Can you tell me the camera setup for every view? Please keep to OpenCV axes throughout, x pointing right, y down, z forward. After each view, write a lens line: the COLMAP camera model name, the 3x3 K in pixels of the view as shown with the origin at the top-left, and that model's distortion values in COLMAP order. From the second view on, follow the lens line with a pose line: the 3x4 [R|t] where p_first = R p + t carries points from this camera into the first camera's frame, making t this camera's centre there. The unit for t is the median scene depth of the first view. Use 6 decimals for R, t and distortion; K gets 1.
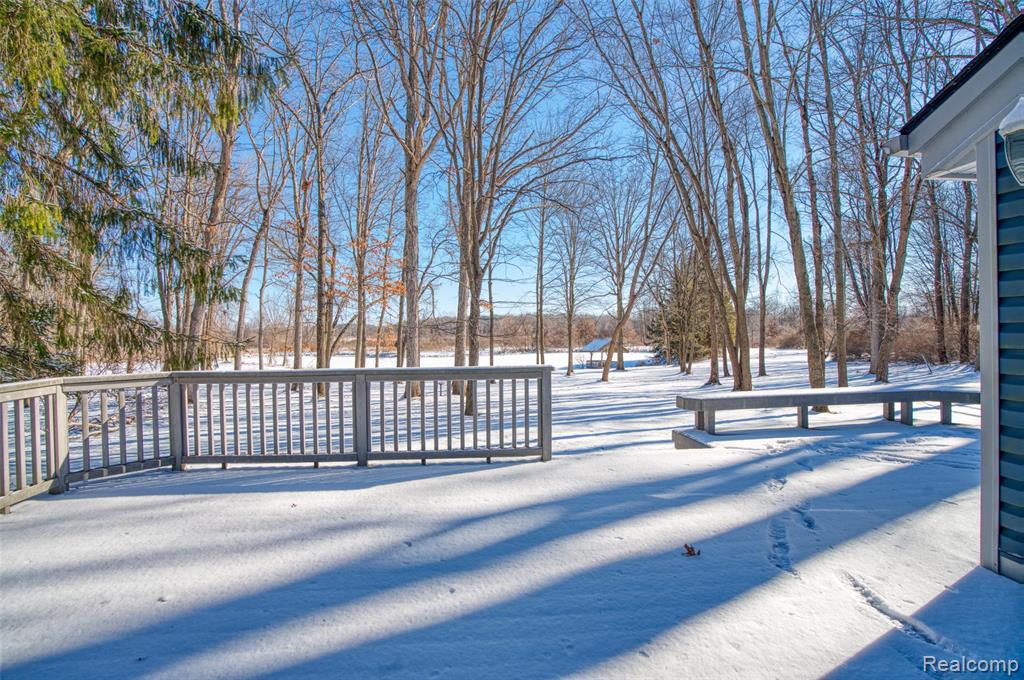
lens RADIAL K [[472.5, 0, 511.9], [0, 472.5, 334.5], [0, 0, 1]] dist [-0.014780, 0.000130]
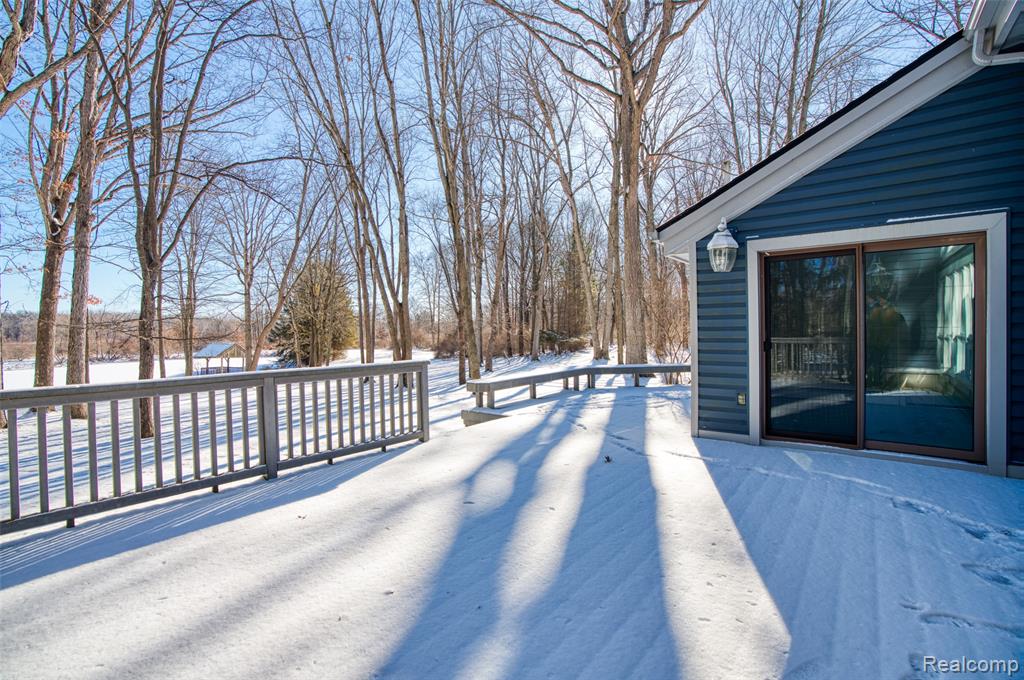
lens RADIAL K [[457.2, 0, 512.0], [0, 457.2, 340.0], [0, 0, 1]] dist [0.000323, 0.000159]
pose [[0.684839, -0.006673, 0.728664, -0.459827], [0.003797, 0.999977, 0.005589, 0.008796], [-0.728684, -0.001061, 0.684849, 0.050842]]
